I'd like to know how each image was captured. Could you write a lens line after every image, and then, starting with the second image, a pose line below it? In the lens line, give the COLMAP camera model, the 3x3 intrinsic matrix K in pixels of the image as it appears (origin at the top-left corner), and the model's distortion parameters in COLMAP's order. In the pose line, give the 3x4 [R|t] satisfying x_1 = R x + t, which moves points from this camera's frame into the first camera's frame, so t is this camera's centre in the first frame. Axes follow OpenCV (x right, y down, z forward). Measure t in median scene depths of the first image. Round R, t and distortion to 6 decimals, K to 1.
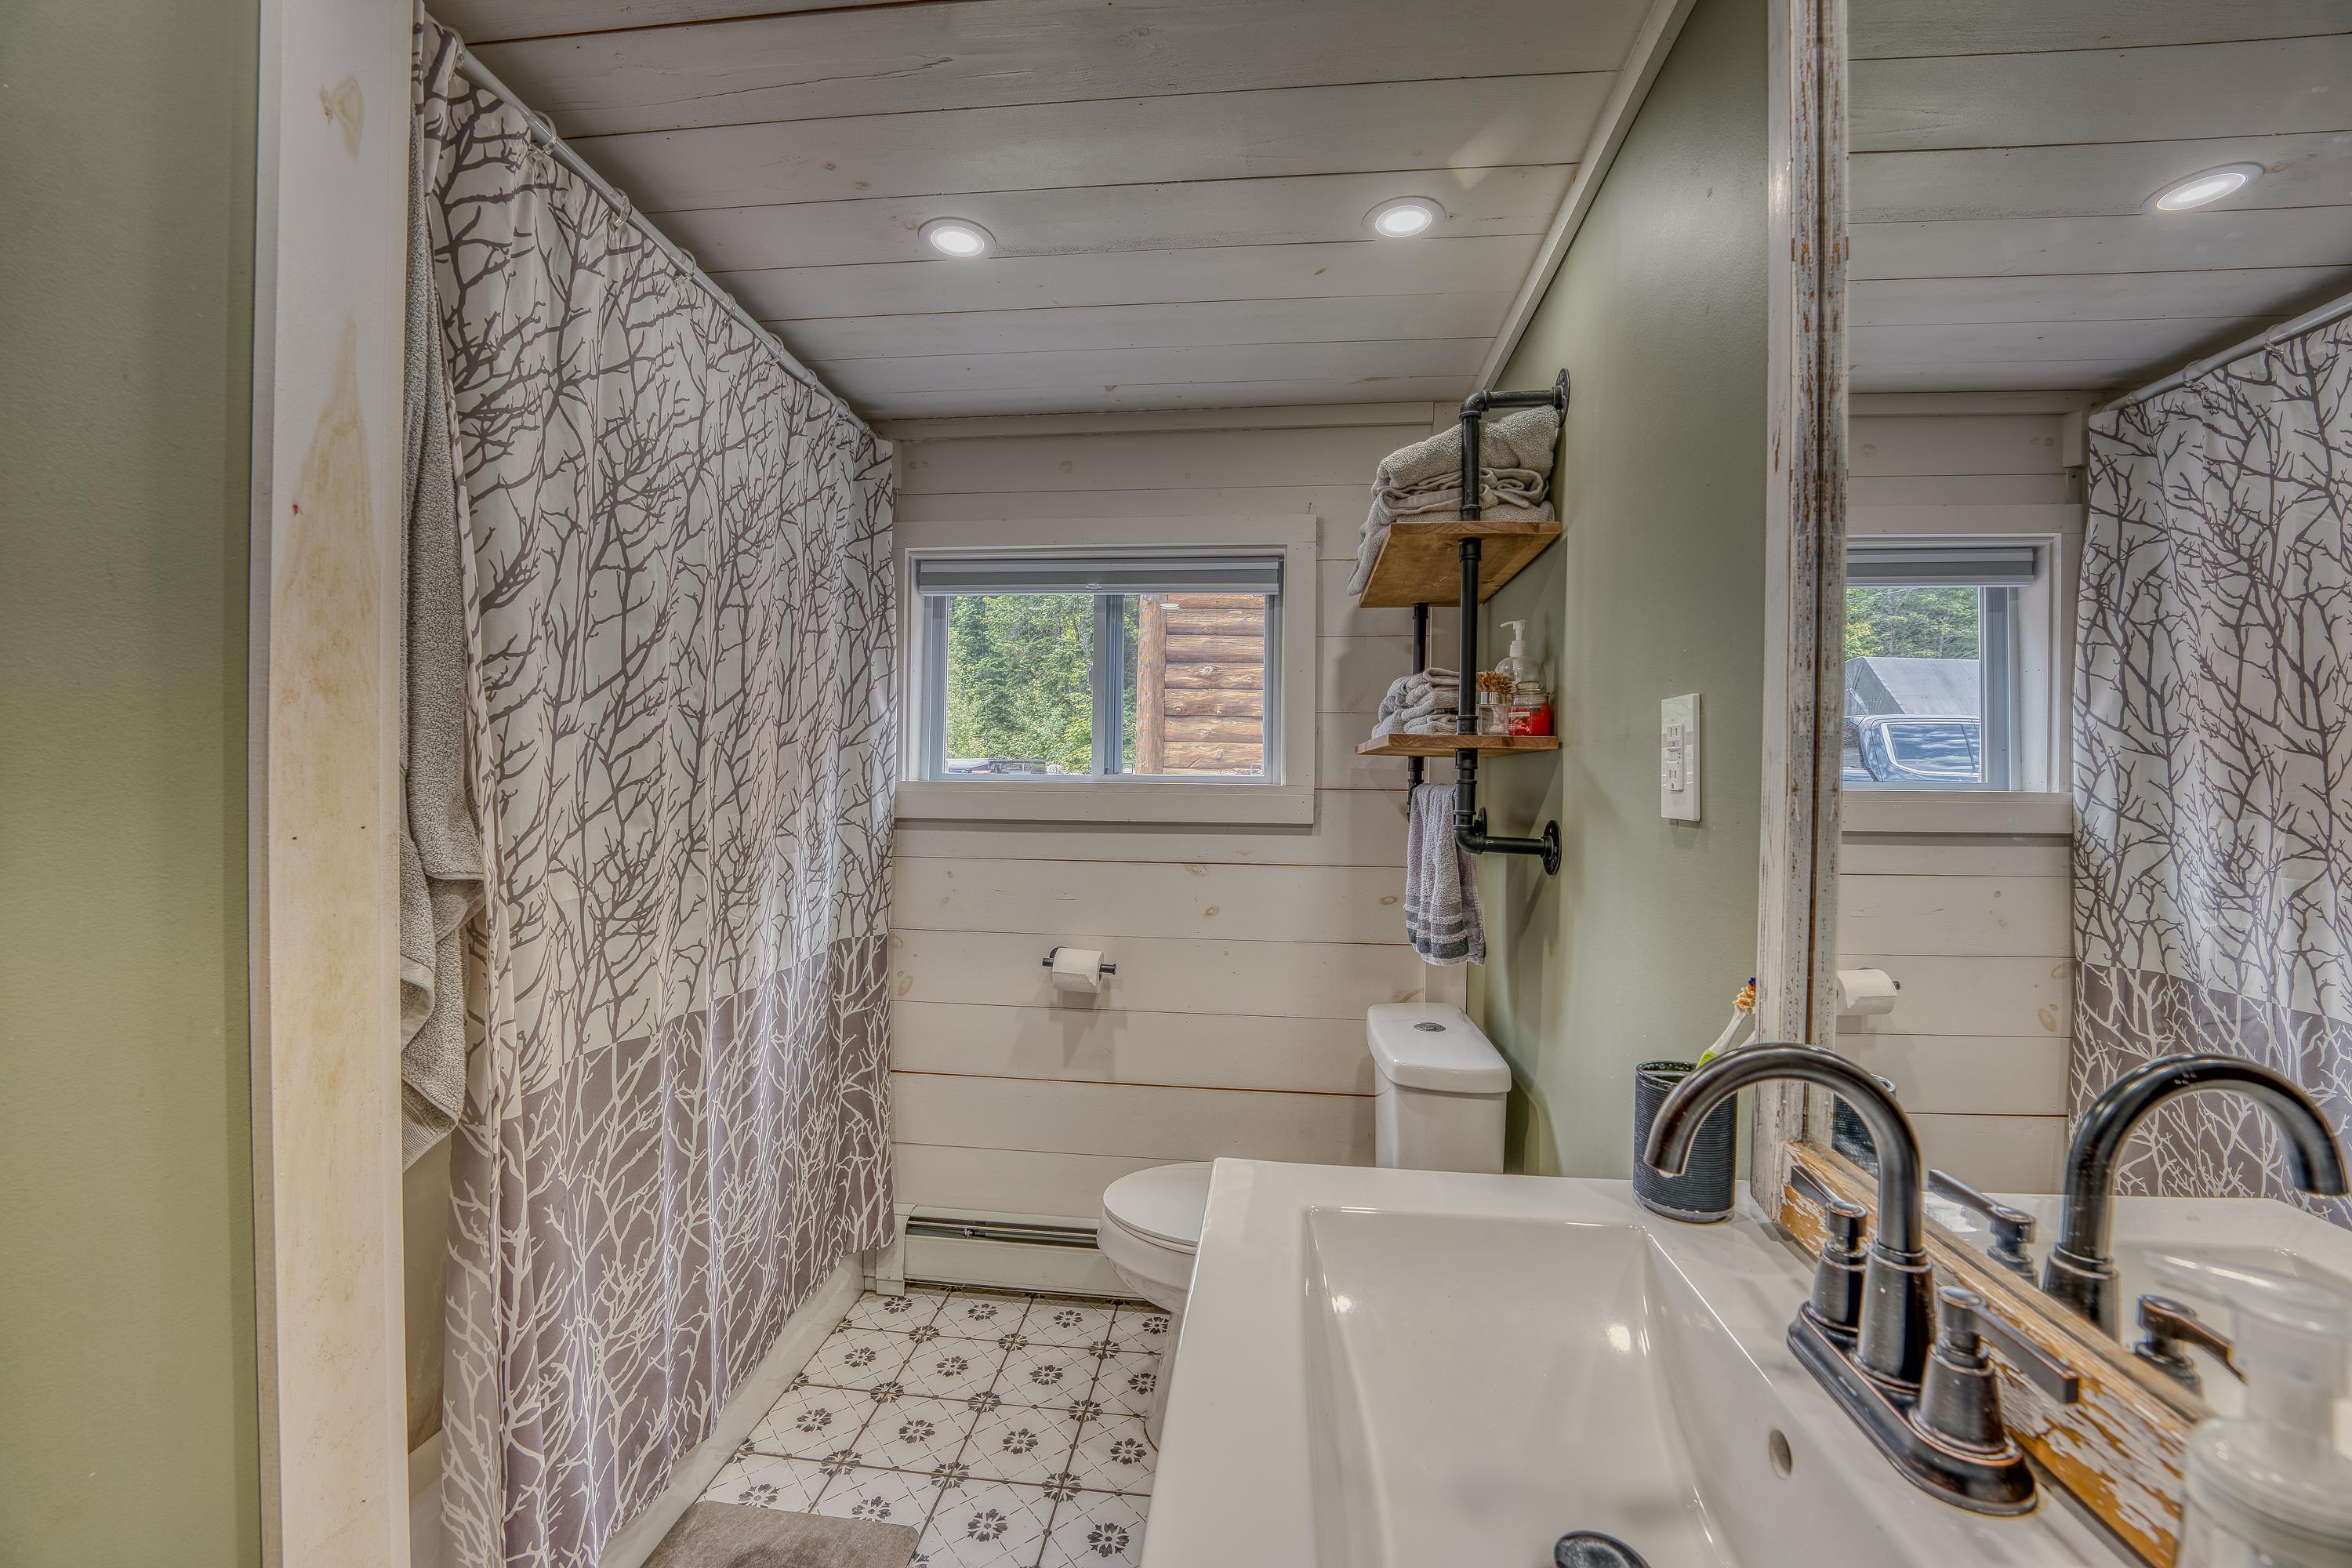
lens RADIAL K [[914.1, 0, 1176.0], [0, 914.1, 784.0], [0, 0, 1]] dist [-0.023605, 0.000101]
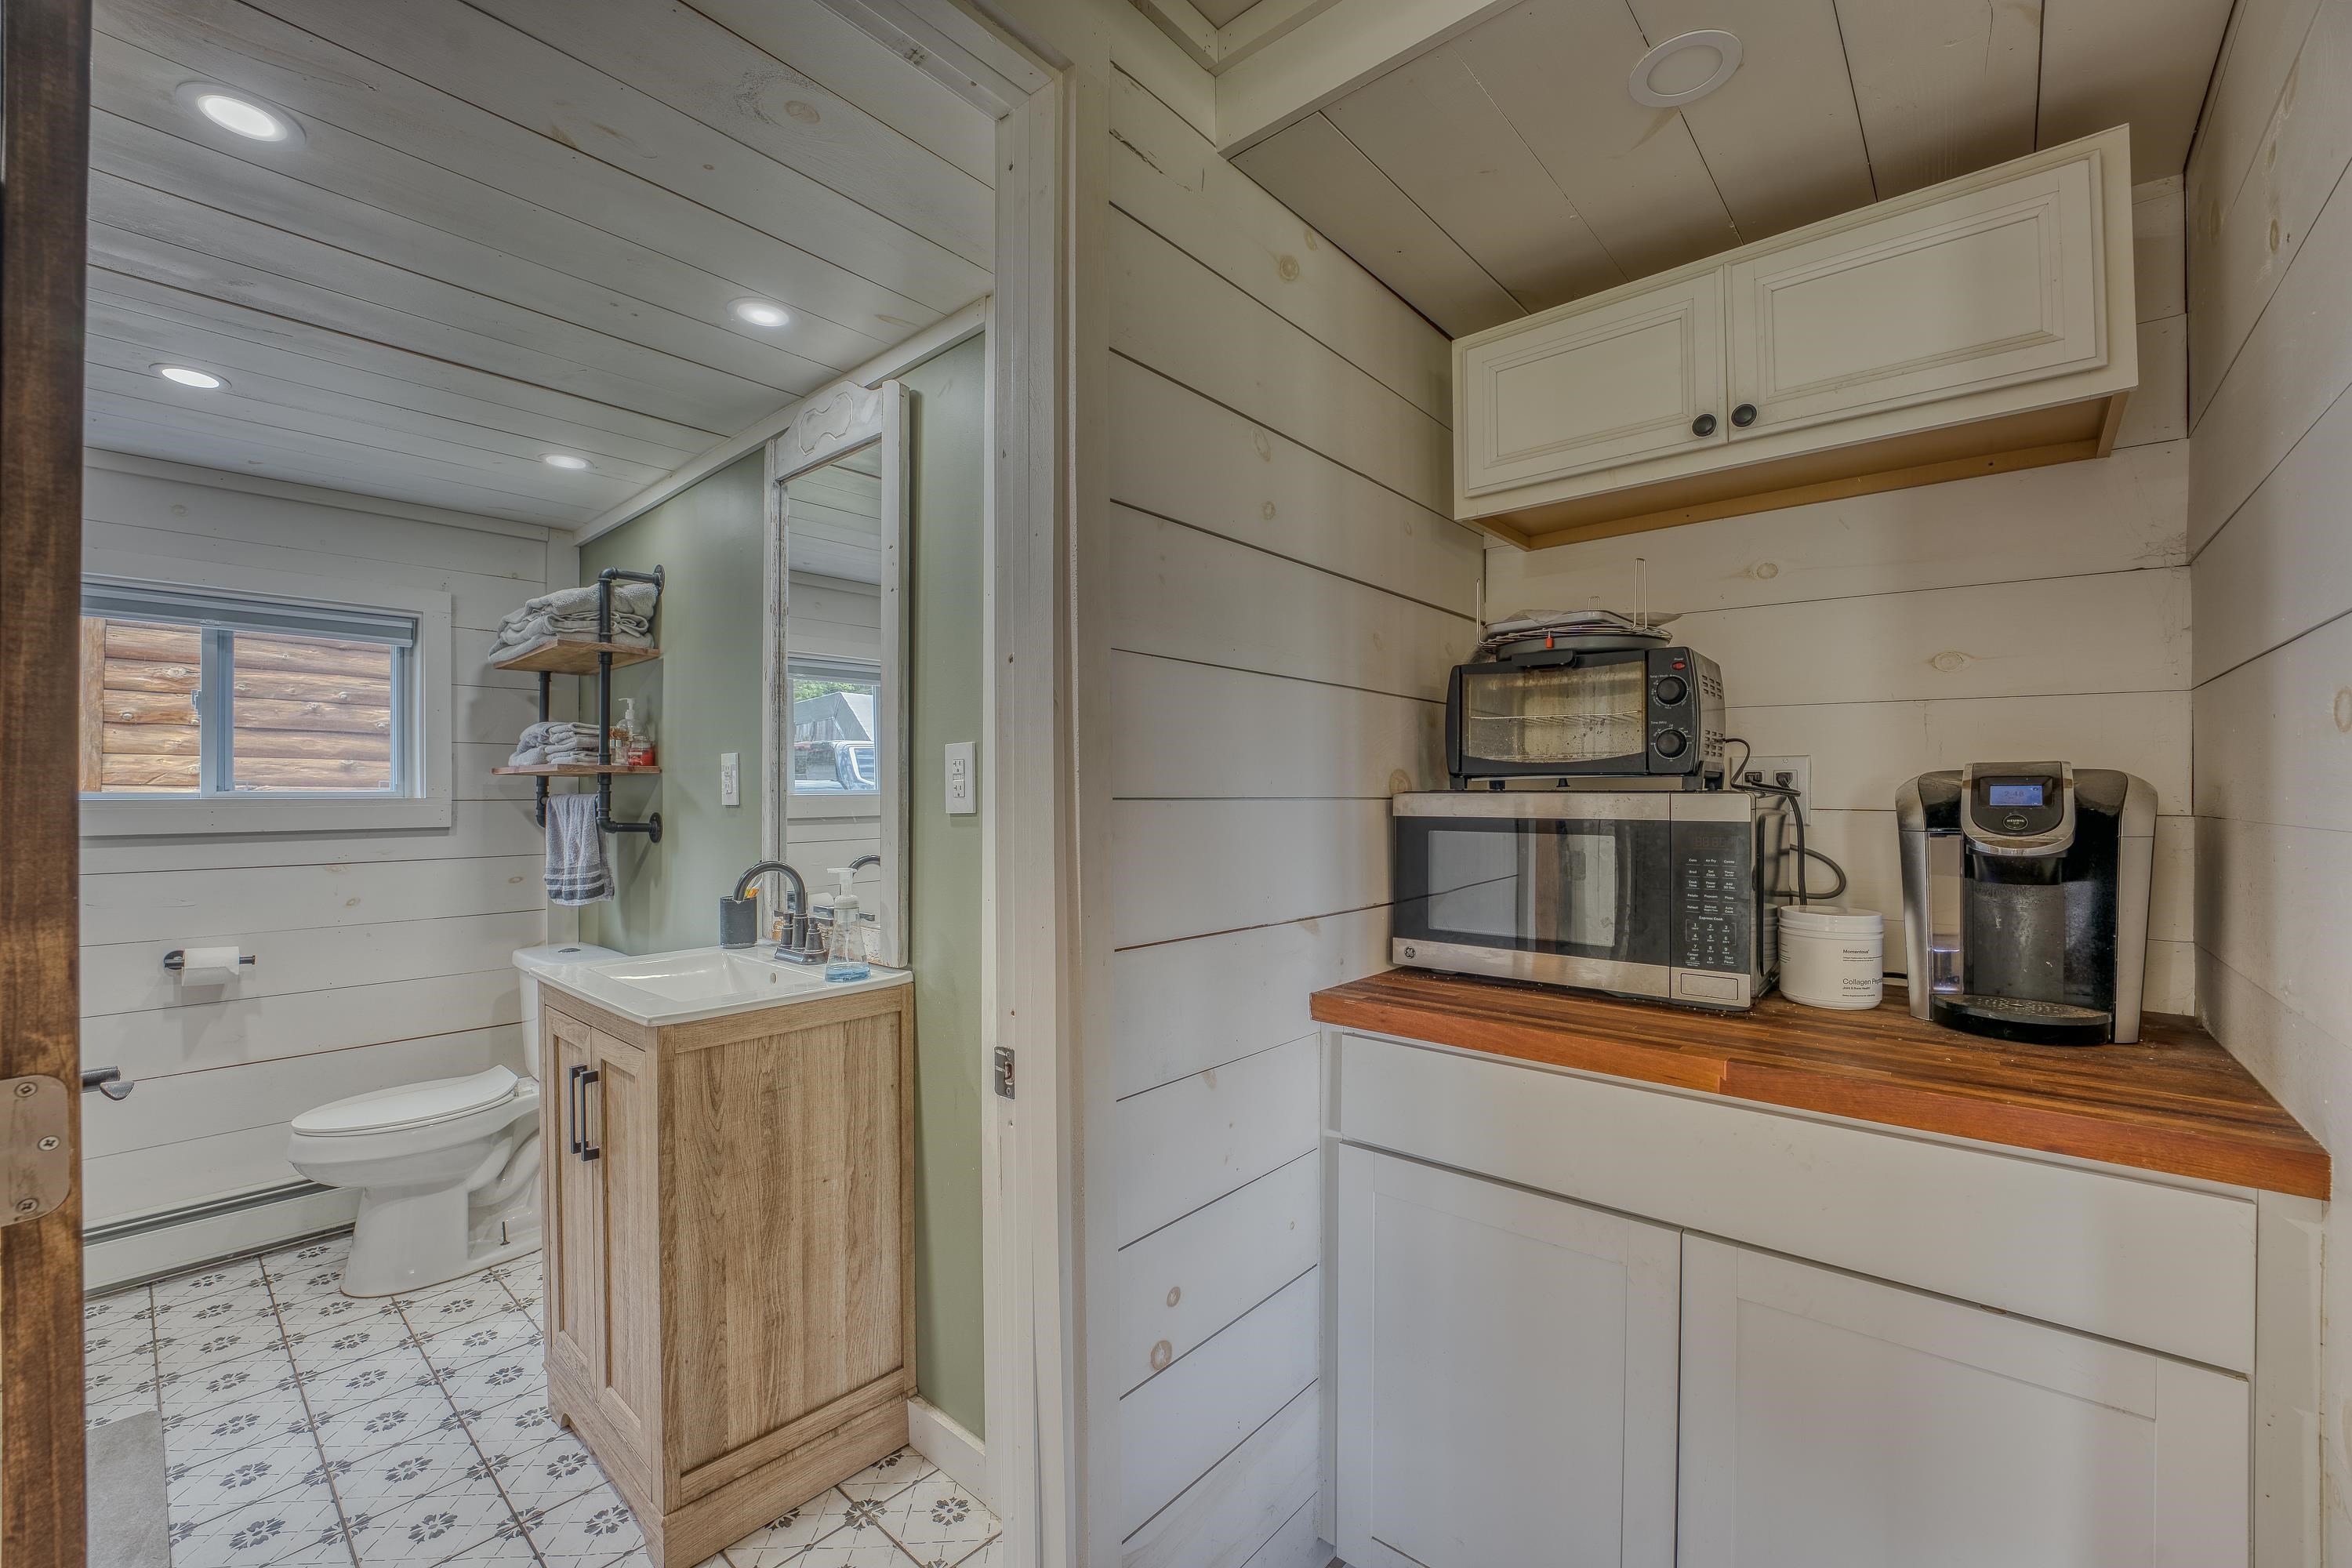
lens RADIAL K [[914.1, 0, 1176.0], [0, 914.1, 784.0], [0, 0, 1]] dist [-0.023605, 0.000101]
pose [[0.540944, -0.007502, 0.841025, -0.490737], [0.019574, 0.999802, -0.003672, 0.009422], [-0.840831, 0.018448, 0.540984, -0.764067]]
